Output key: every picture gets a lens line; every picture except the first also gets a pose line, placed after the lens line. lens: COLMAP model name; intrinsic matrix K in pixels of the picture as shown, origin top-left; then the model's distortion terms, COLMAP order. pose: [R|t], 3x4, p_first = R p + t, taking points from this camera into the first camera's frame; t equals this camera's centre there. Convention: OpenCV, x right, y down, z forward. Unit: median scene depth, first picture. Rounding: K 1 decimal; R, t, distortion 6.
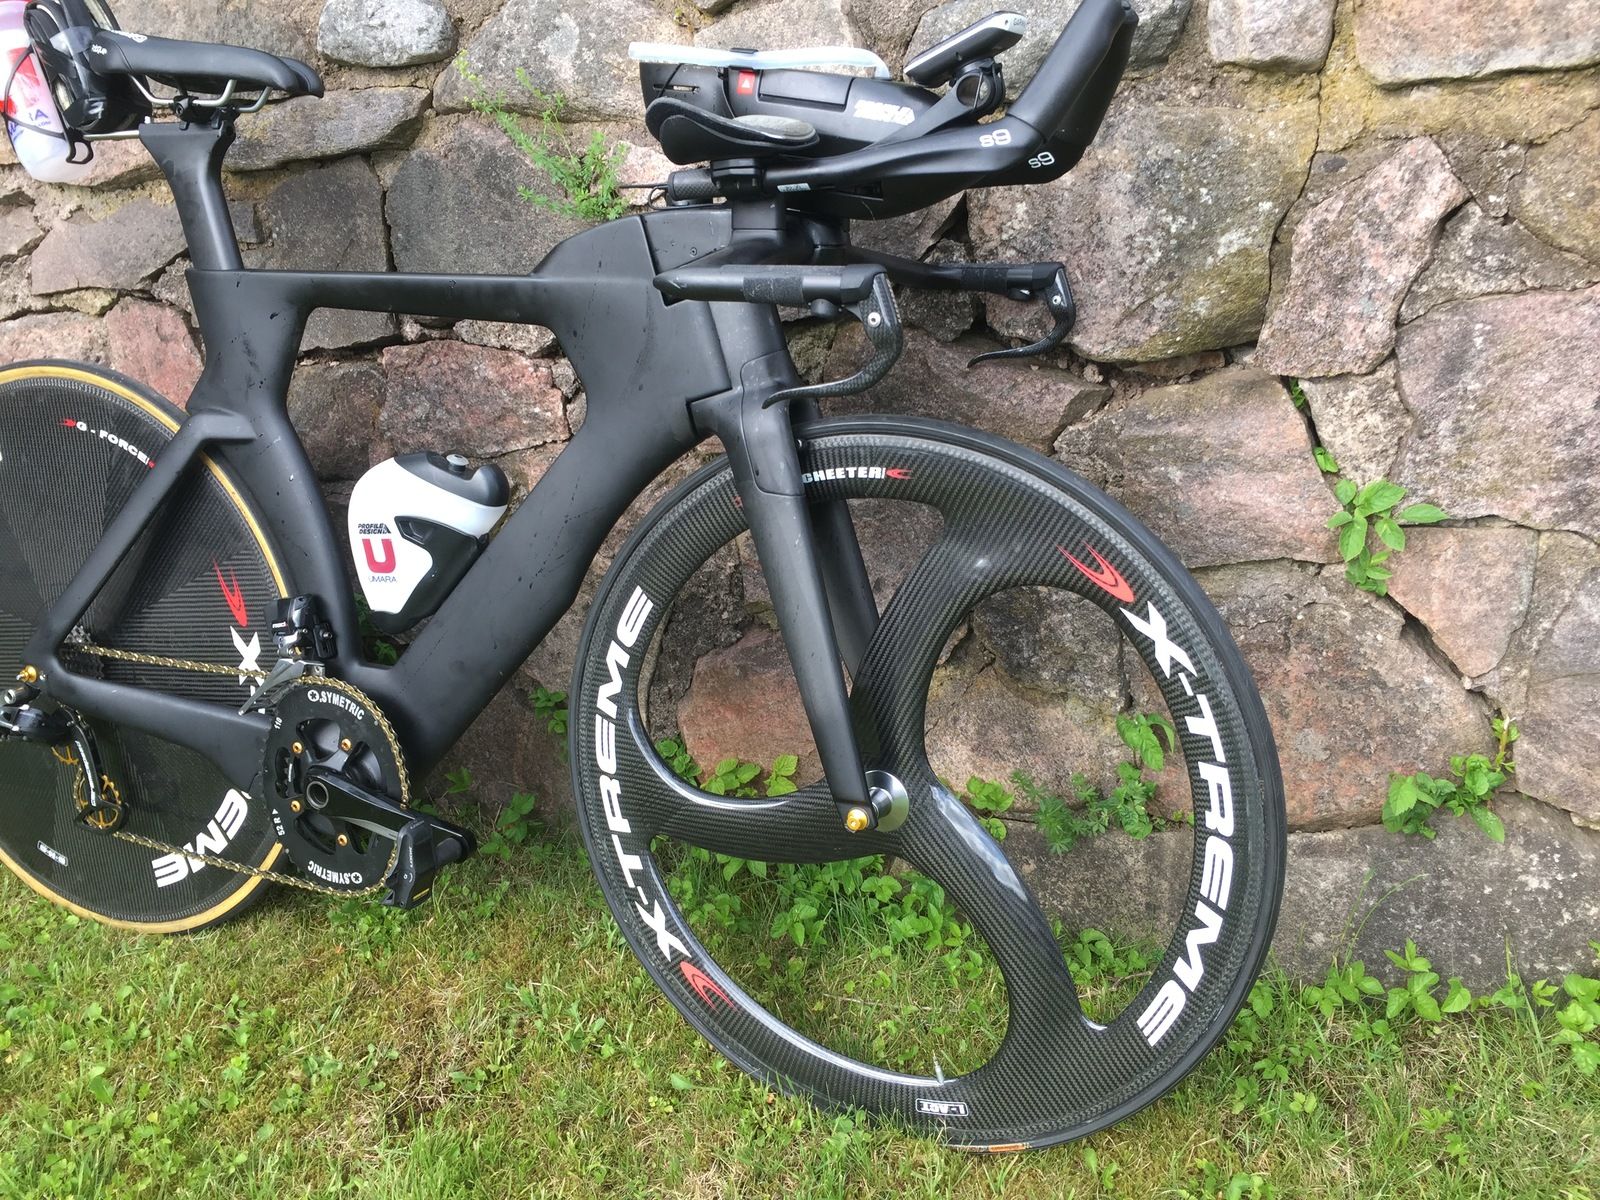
lens RADIAL K [[1356.3, 0, 800.0], [0, 1356.3, 600.0], [0, 0, 1]] dist [0.069488, -0.111587]
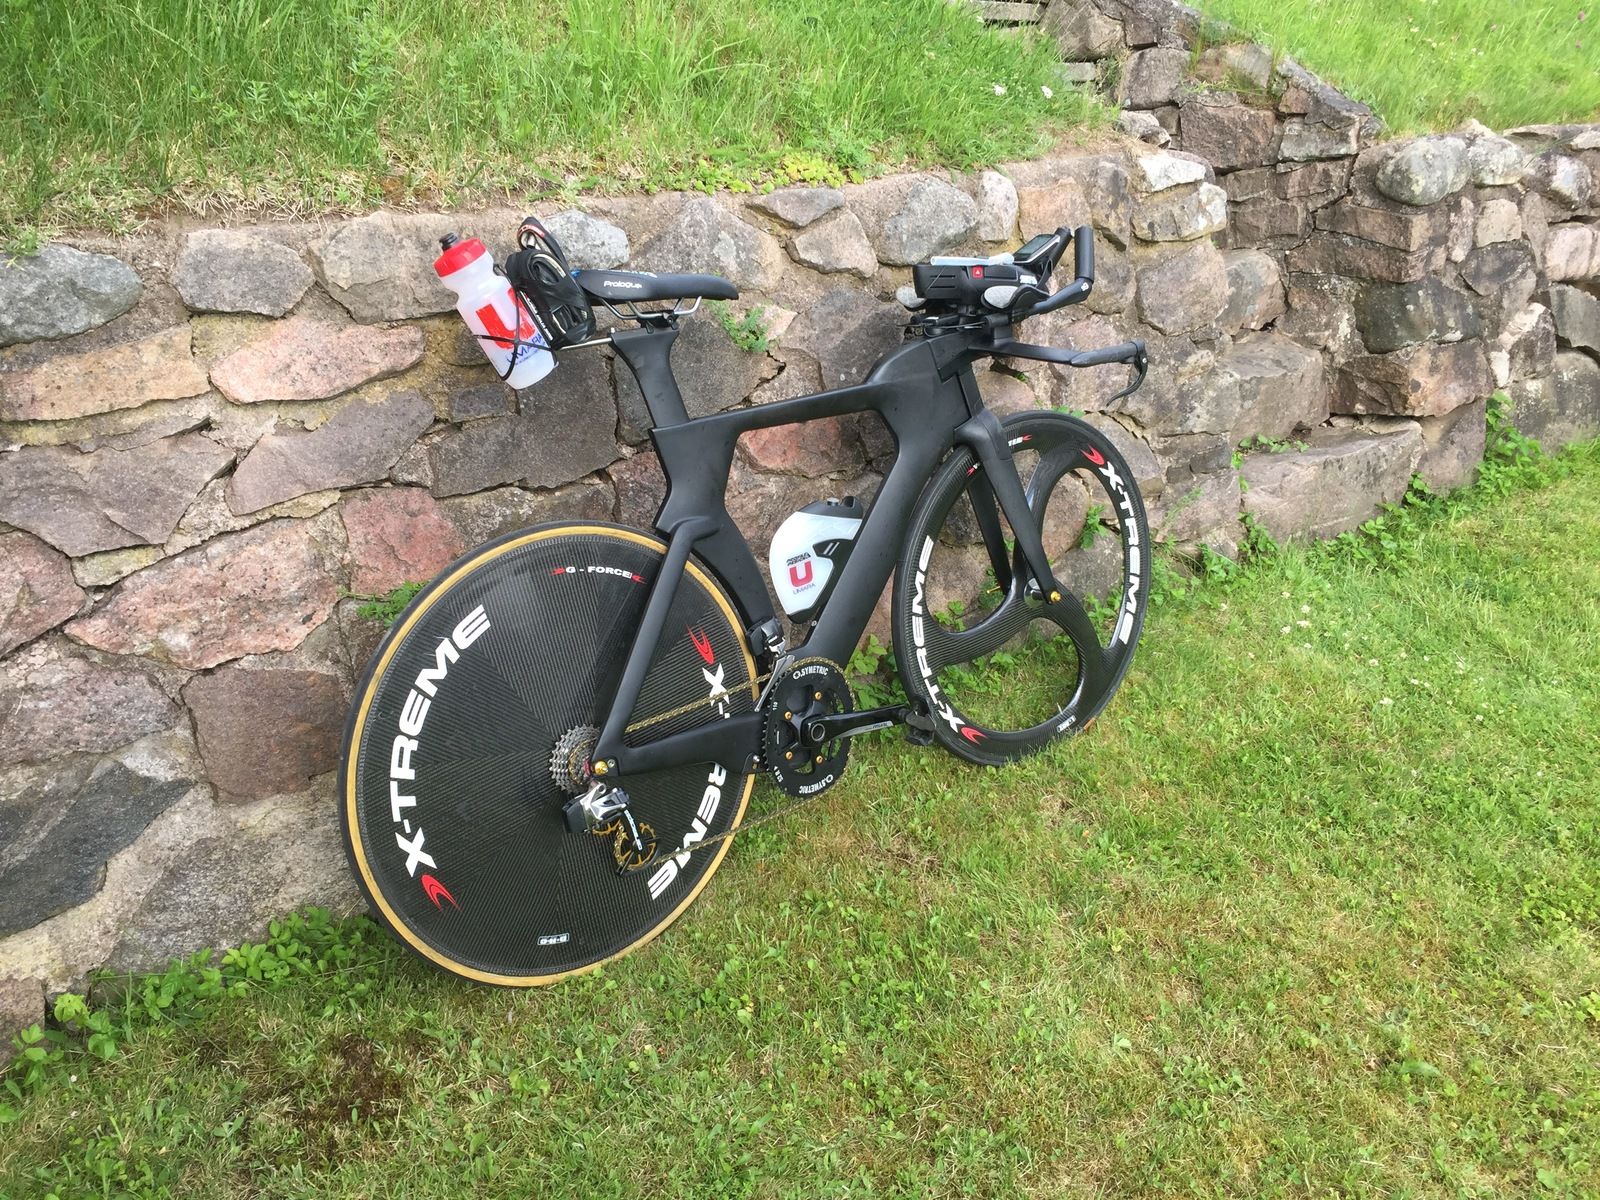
lens RADIAL K [[1356.3, 0, 800.0], [0, 1356.3, 600.0], [0, 0, 1]] dist [0.069488, -0.111587]
pose [[0.454726, -0.298751, 0.839031, -1.806415], [0.314964, 0.935129, 0.162269, -0.287593], [-0.833080, 0.190476, 0.519323, 0.201123]]
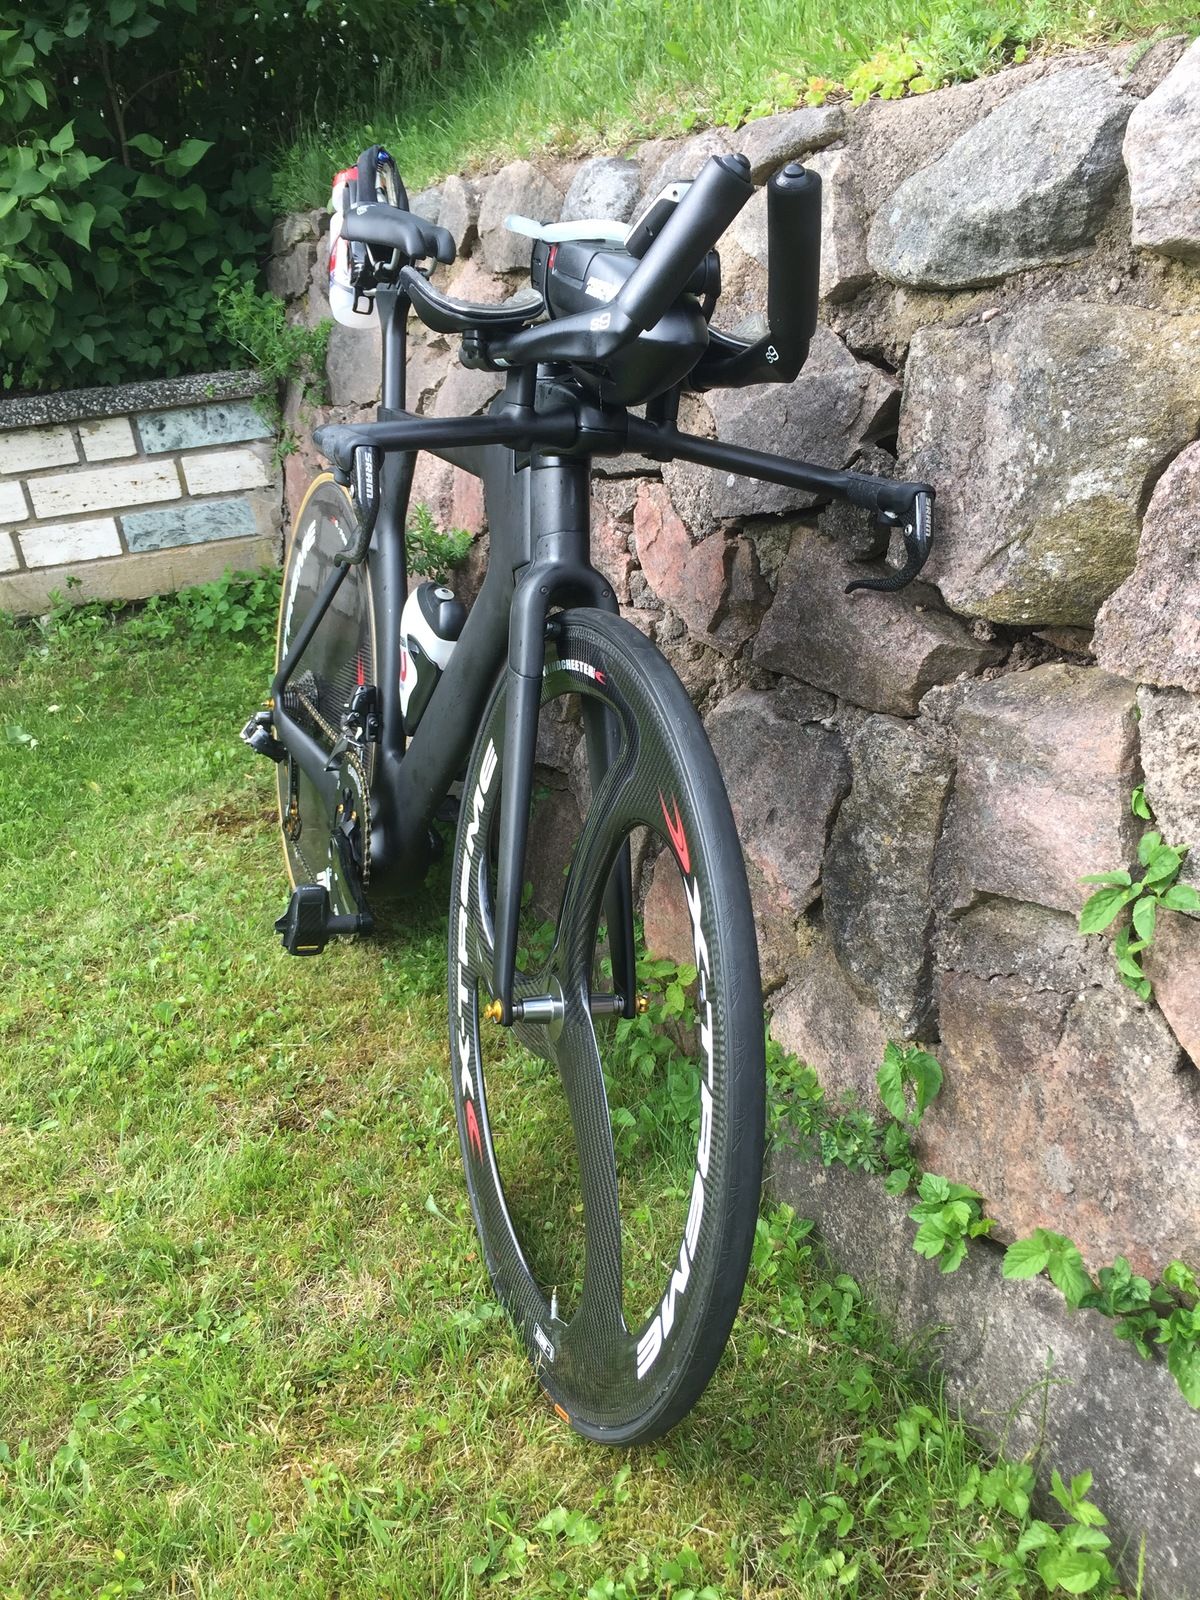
lens RADIAL K [[1356.3, 0, 600.0], [0, 1356.3, 800.0], [0, 0, 1]] dist [0.069488, -0.111587]
pose [[0.730091, 0.276267, -0.625016, 0.609794], [-0.268767, 0.957011, 0.109063, -0.101116], [0.628277, 0.088358, 0.772956, 0.252072]]
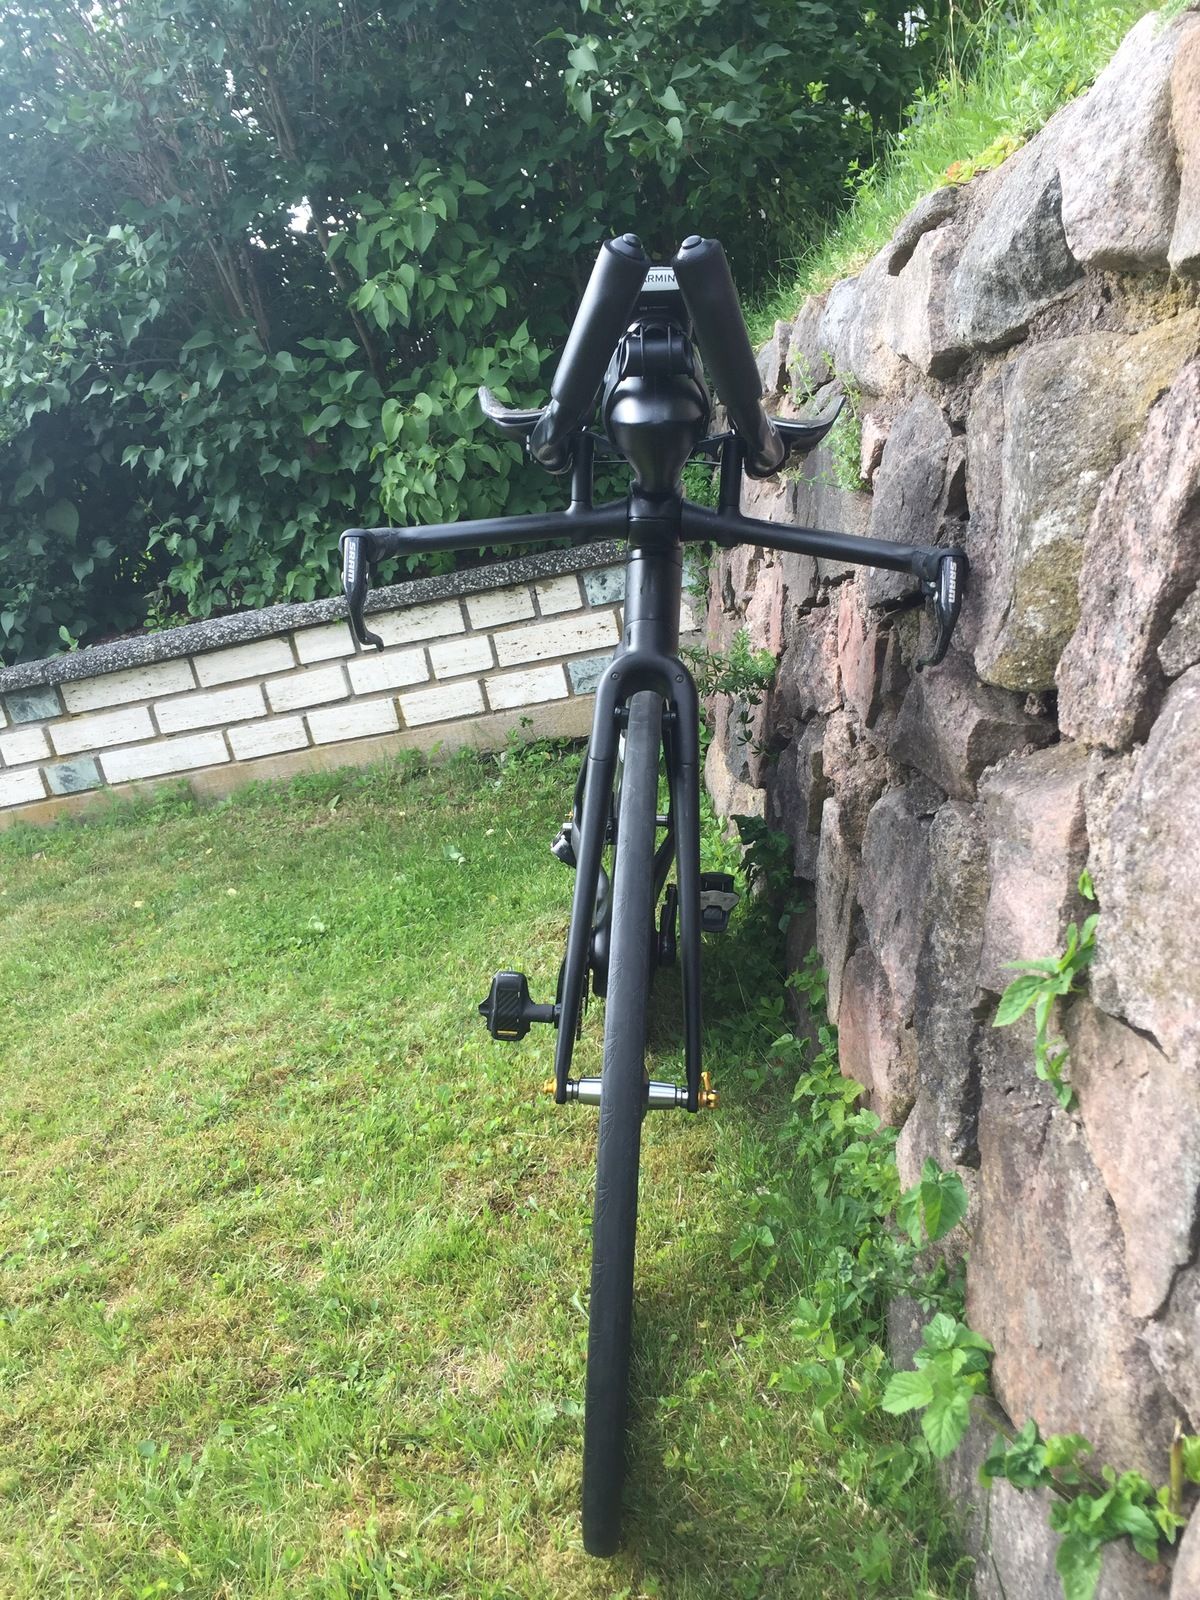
lens RADIAL K [[1356.3, 0, 600.0], [0, 1356.3, 800.0], [0, 0, 1]] dist [0.069488, -0.111587]
pose [[0.403129, 0.208915, -0.890978, 0.818417], [-0.256245, 0.960417, 0.109257, -0.143098], [0.878536, 0.184264, 0.440705, 0.506778]]
